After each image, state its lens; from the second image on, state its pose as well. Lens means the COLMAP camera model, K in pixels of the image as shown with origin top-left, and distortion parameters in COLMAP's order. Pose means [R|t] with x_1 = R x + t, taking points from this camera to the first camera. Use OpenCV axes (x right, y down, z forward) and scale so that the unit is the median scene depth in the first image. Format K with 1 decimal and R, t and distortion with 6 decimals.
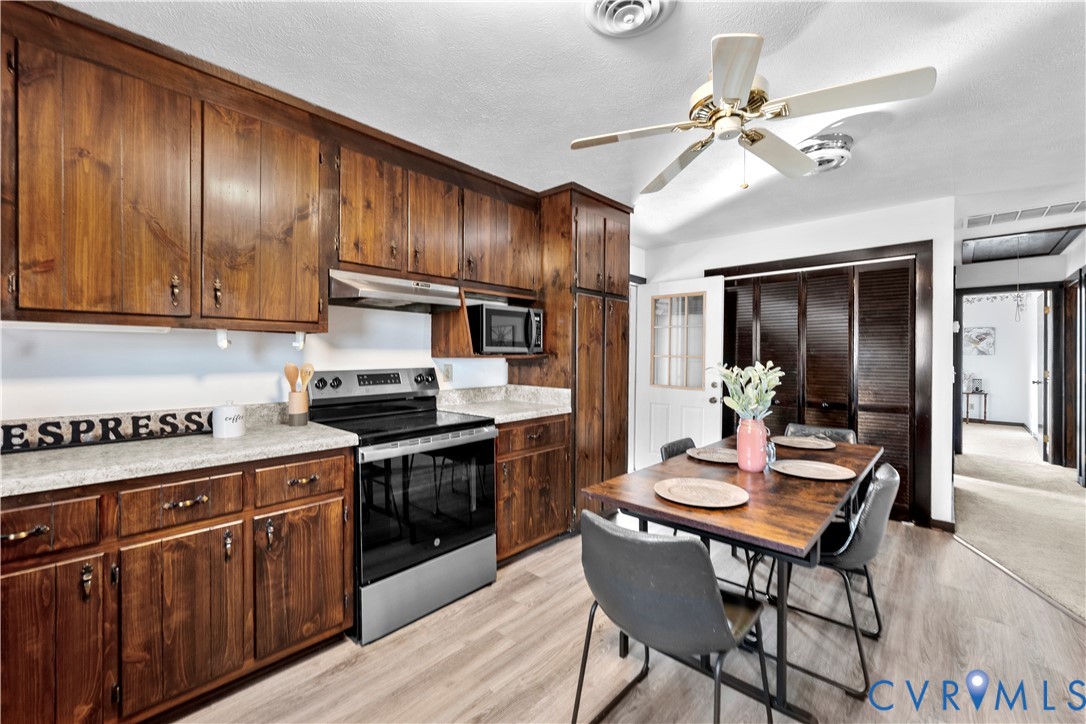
lens RADIAL K [[440.9, 0, 544.2], [0, 440.9, 358.1], [0, 0, 1]] dist [-0.001726, -0.000842]
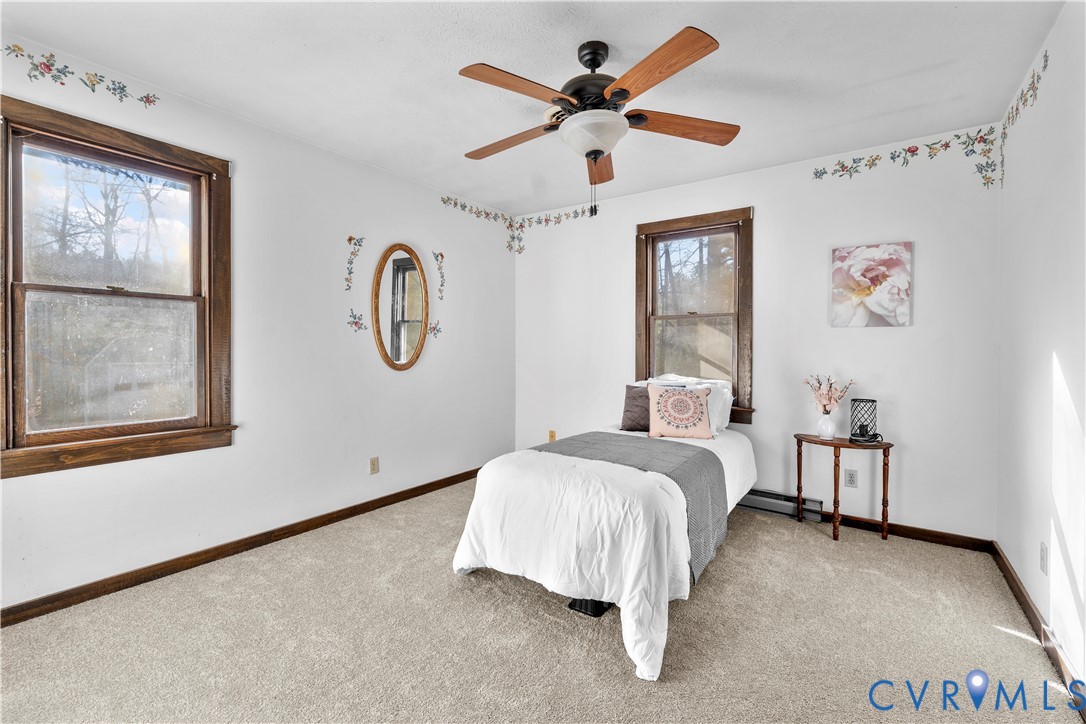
lens RADIAL K [[464.4, 0, 546.3], [0, 464.4, 351.6], [0, 0, 1]] dist [-0.000633, 0.000348]
pose [[0.991686, 0.000194, 0.128678, 0.705339], [-0.000623, 0.999994, 0.003291, 0.011051], [-0.128676, -0.003344, 0.991681, 0.687500]]
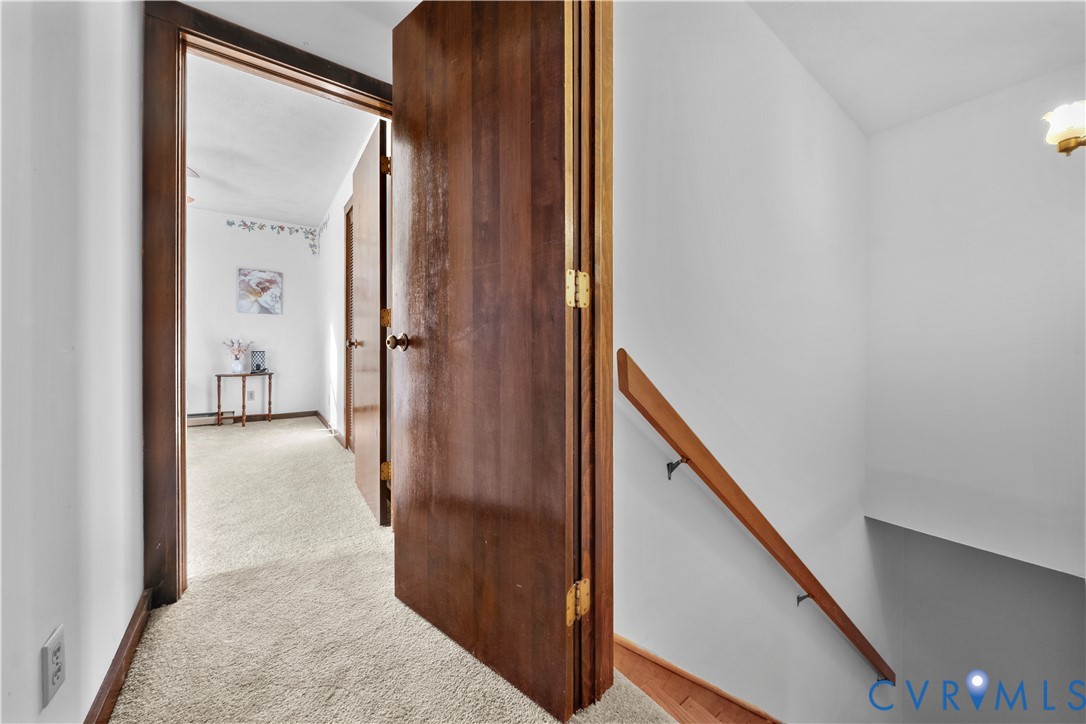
lens RADIAL K [[387.1, 0, 555.4], [0, 387.1, 345.0], [0, 0, 1]] dist [-0.005738, 0.000002]
pose [[0.162955, -0.001545, 0.986632, 0.513622], [0.005812, 0.999983, 0.000606, 0.040994], [-0.986616, 0.005635, 0.162961, 0.495036]]
